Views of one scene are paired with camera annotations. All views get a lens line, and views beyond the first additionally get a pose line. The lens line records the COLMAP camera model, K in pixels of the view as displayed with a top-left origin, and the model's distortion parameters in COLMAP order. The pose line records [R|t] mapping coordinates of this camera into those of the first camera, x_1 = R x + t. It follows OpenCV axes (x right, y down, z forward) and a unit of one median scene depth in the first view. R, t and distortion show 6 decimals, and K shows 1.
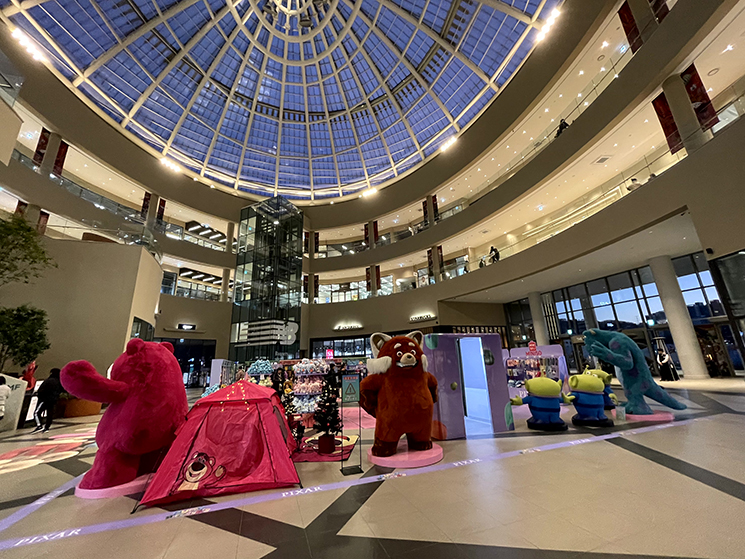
lens RADIAL K [[300.8, 0, 374.9], [0, 300.8, 280.6], [0, 0, 1]] dist [-0.002309, 0.000485]
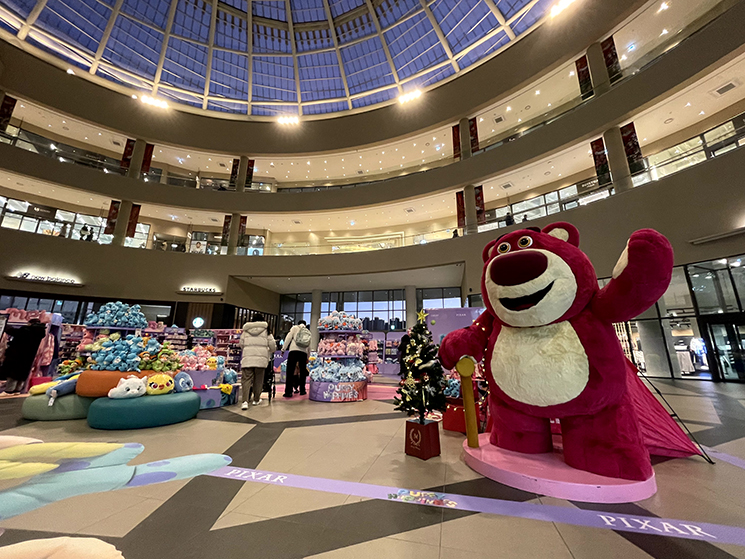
lens RADIAL K [[300.8, 0, 374.4], [0, 300.8, 278.8], [0, 0, 1]] dist [-0.002309, 0.000485]
pose [[0.561300, 0.248535, 0.789413, -0.213136], [-0.252320, 0.959823, -0.122778, 0.070066], [-0.788211, -0.130270, 0.601459, 0.139193]]
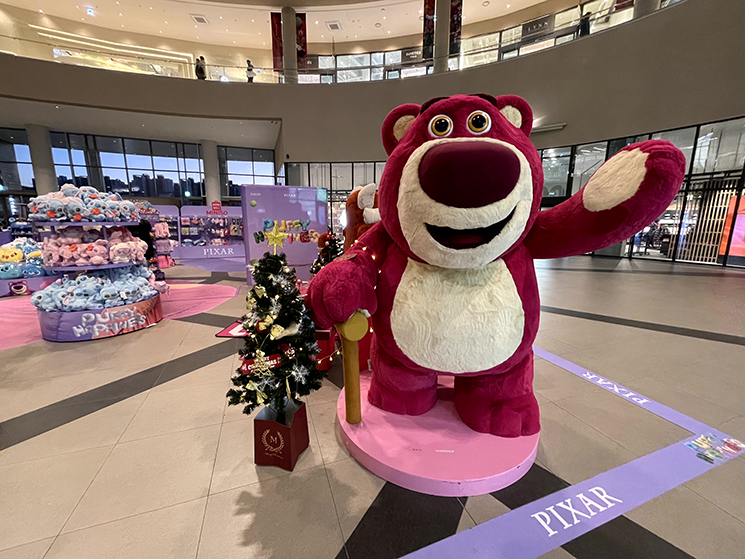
lens RADIAL K [[300.8, 0, 376.0], [0, 300.8, 277.7], [0, 0, 1]] dist [-0.002309, 0.000485]
pose [[-0.011736, -0.138253, 0.990327, -0.177602], [-0.270503, 0.953907, 0.129963, 0.061179], [-0.962648, -0.266361, -0.048593, 0.167312]]
